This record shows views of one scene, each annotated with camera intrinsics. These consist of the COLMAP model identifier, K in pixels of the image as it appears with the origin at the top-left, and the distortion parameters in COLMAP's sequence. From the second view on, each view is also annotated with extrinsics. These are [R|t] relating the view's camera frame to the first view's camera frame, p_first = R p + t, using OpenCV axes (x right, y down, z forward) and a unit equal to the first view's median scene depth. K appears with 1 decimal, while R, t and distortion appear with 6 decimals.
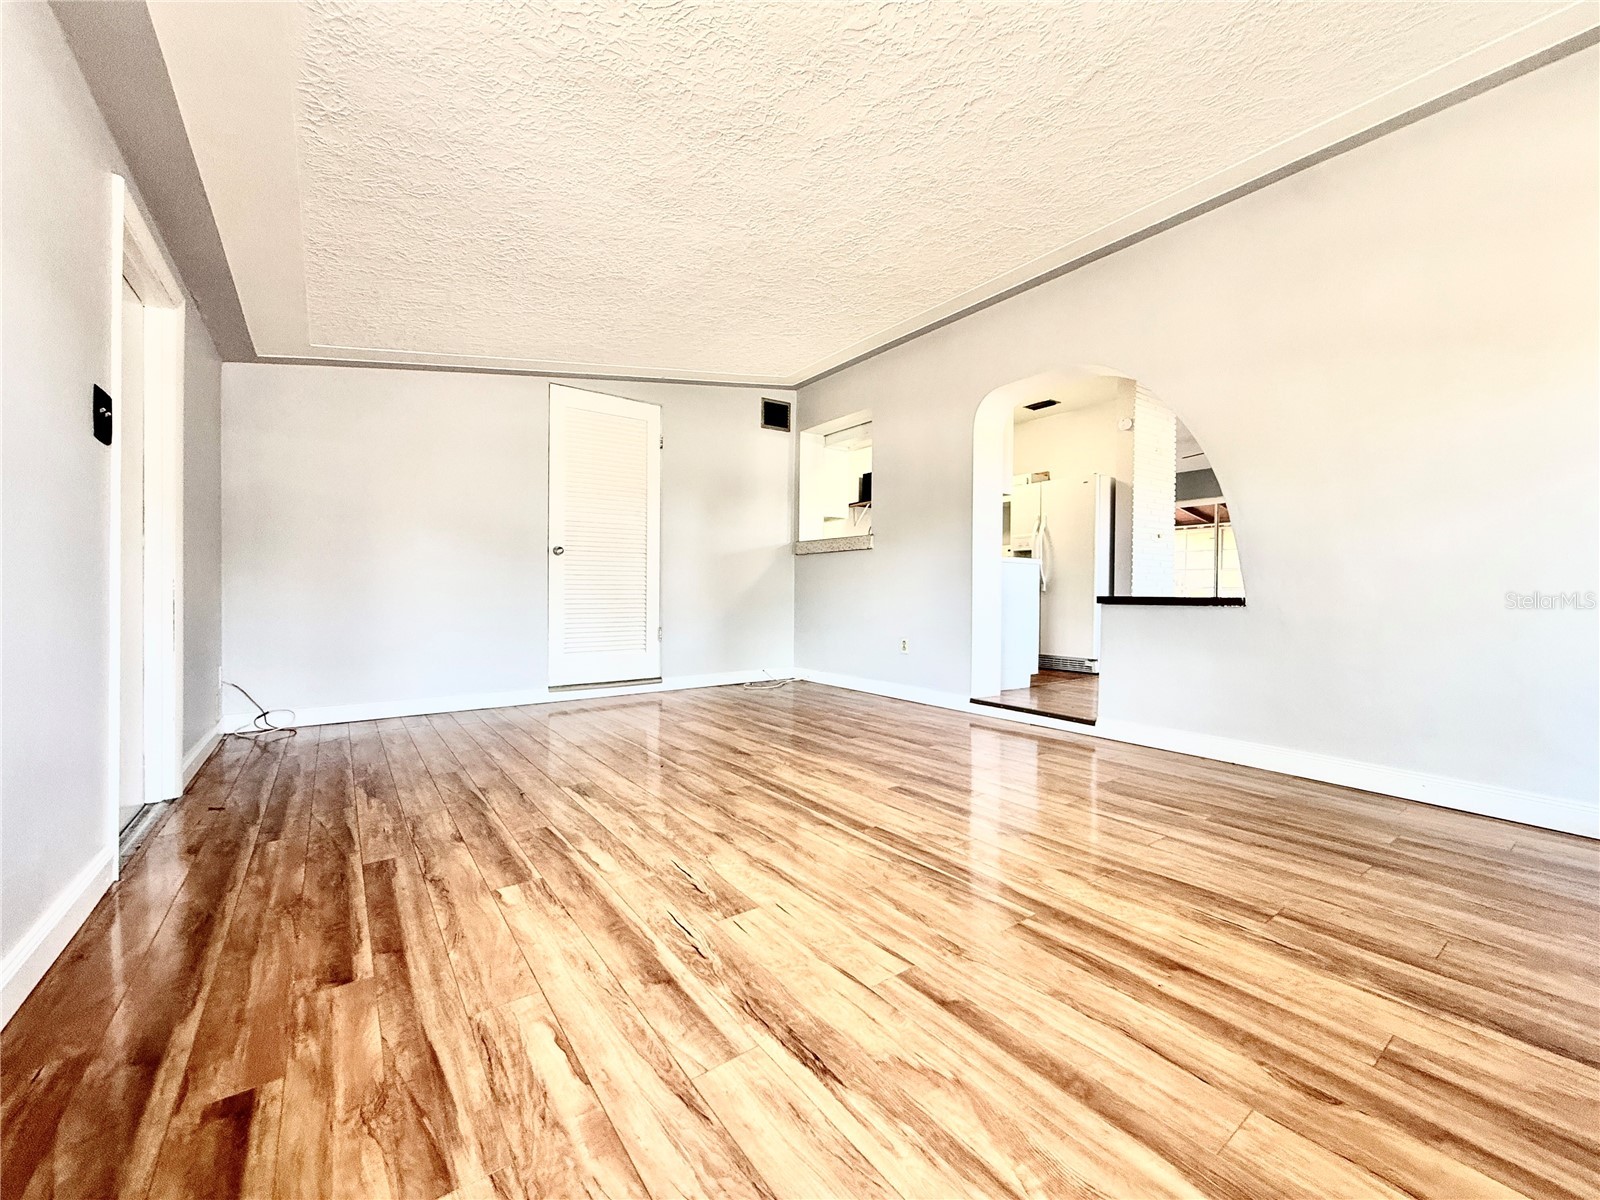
lens RADIAL K [[638.0, 0, 795.9], [0, 638.0, 600.2], [0, 0, 1]] dist [-0.000715, 0.000183]
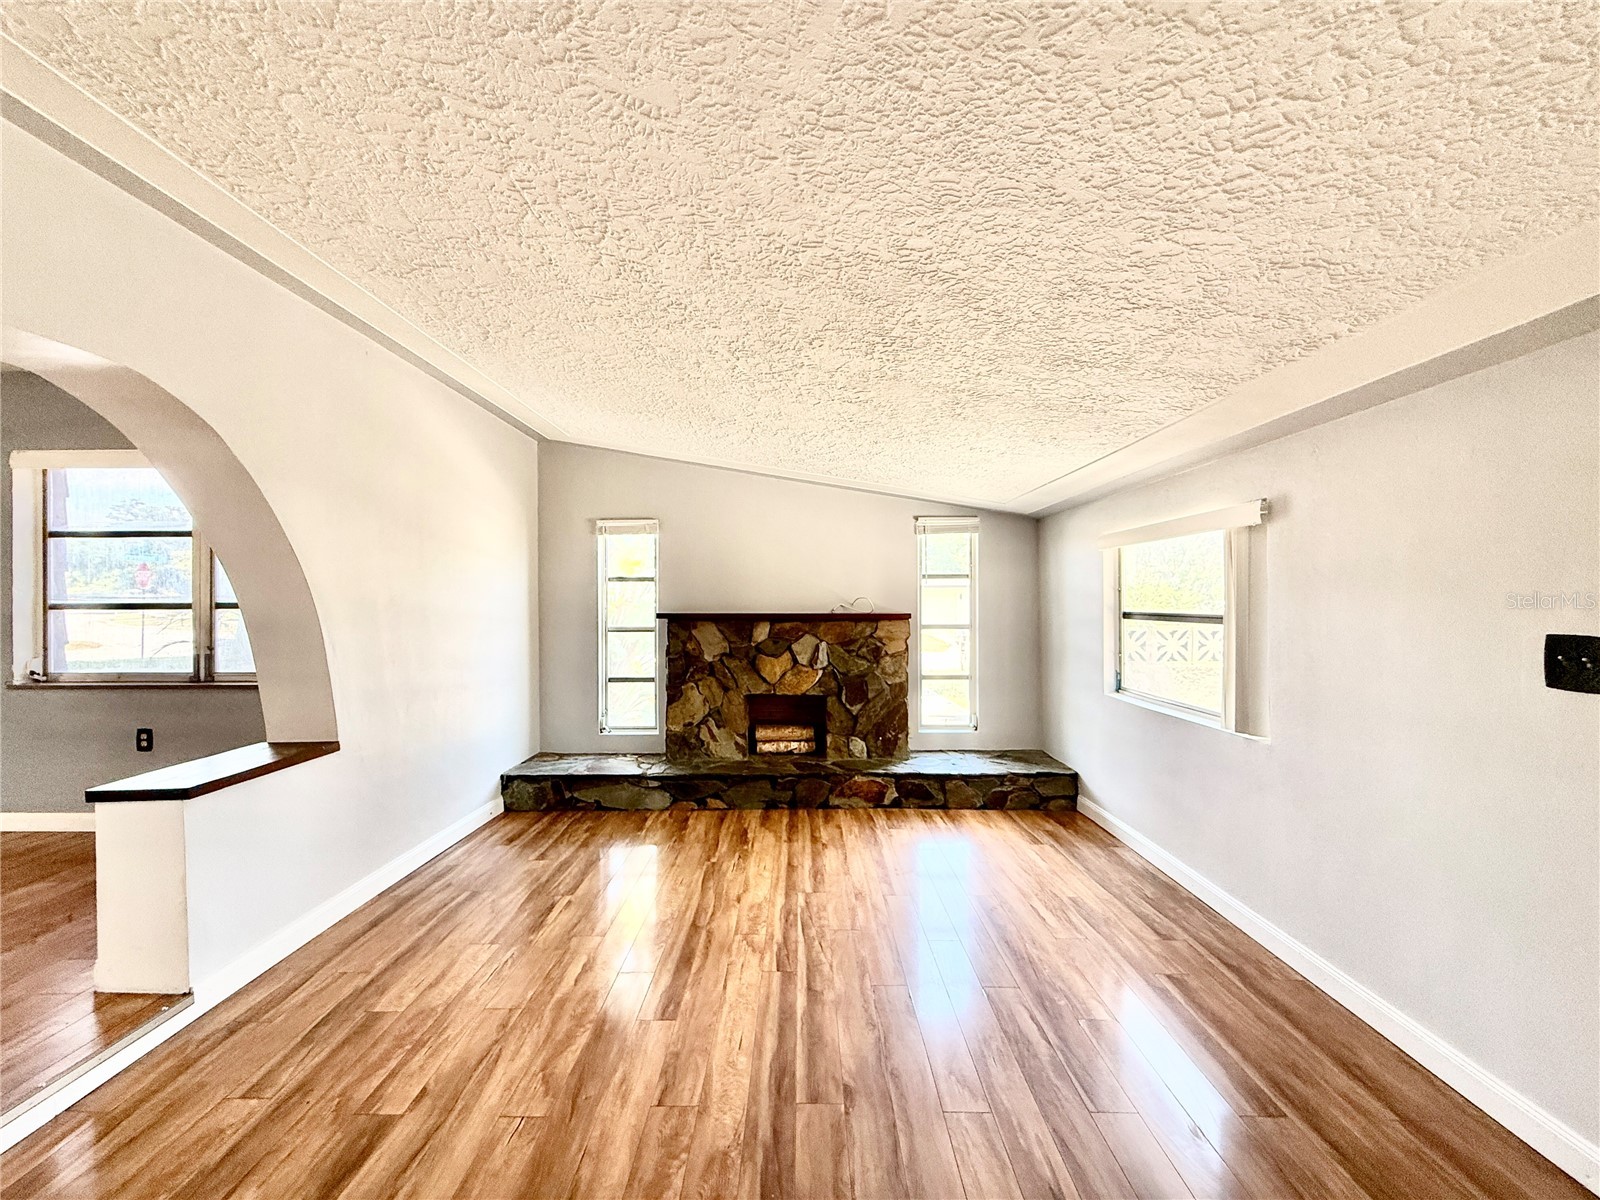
lens RADIAL K [[638.0, 0, 795.9], [0, 638.0, 600.2], [0, 0, 1]] dist [-0.000715, 0.000183]
pose [[-0.804785, -0.002428, 0.593562, -0.736411], [0.004264, 0.999942, 0.009871, -0.399145], [-0.593552, 0.010475, -0.804728, 2.457717]]
